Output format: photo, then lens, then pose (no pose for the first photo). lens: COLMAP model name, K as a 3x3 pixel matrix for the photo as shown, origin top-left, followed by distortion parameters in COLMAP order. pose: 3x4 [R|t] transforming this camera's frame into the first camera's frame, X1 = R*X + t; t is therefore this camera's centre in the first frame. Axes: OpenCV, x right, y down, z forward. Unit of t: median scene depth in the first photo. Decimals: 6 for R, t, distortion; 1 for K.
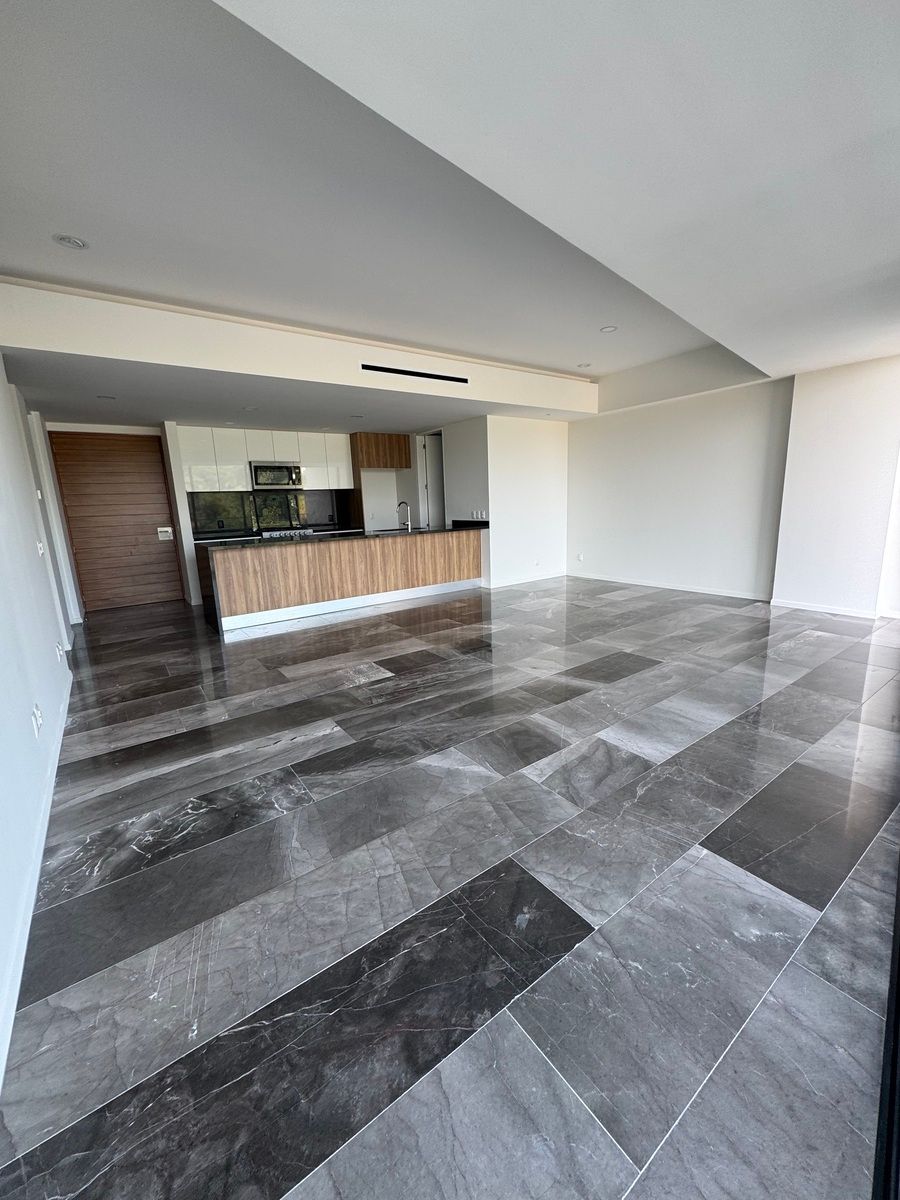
lens RADIAL K [[477.6, 0, 449.8], [0, 477.6, 601.9], [0, 0, 1]] dist [-0.000872, 0.000873]
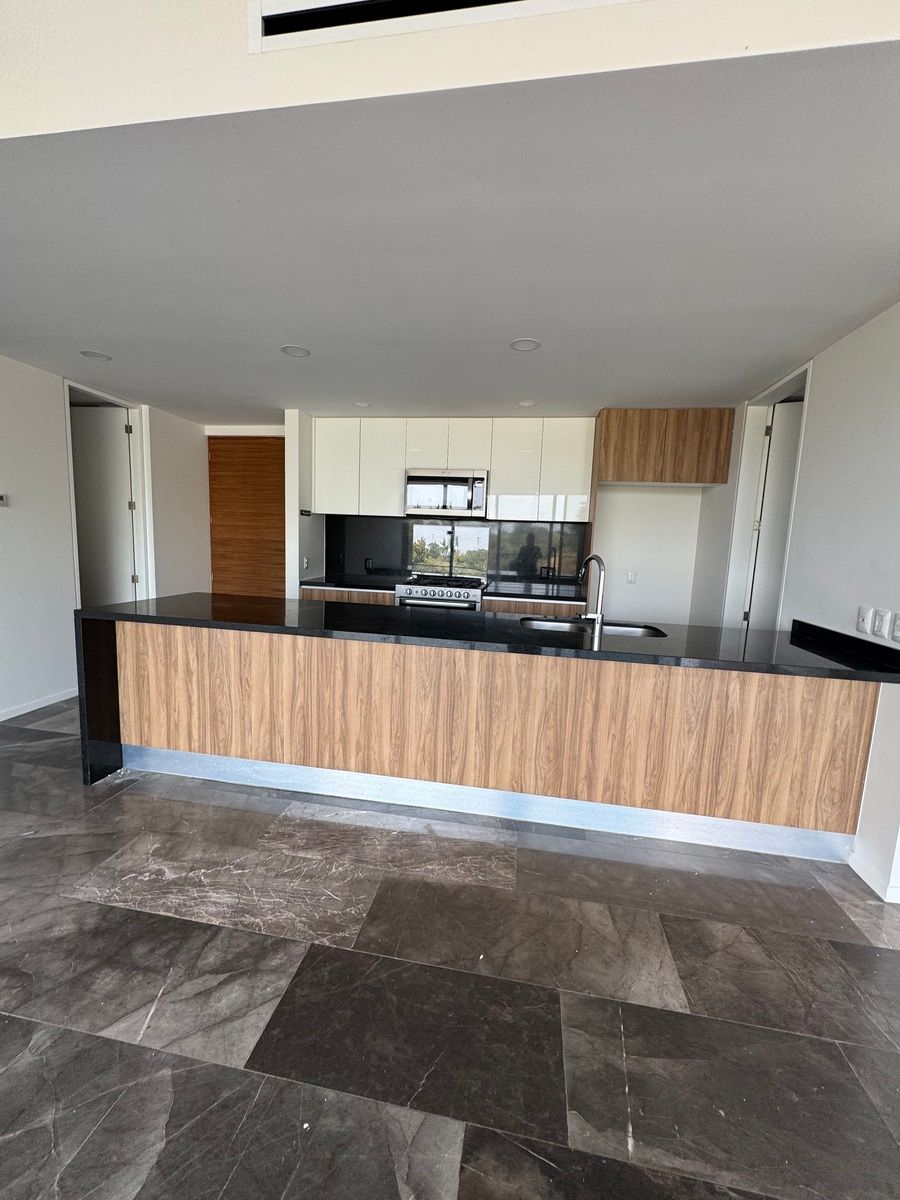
lens RADIAL K [[477.6, 0, 451.5], [0, 477.6, 600.0], [0, 0, 1]] dist [-0.000872, 0.000873]
pose [[0.701835, 0.153037, -0.695706, 0.098271], [-0.212591, 0.977141, 0.000482, -0.185202], [0.679877, 0.147563, 0.718326, 0.810132]]
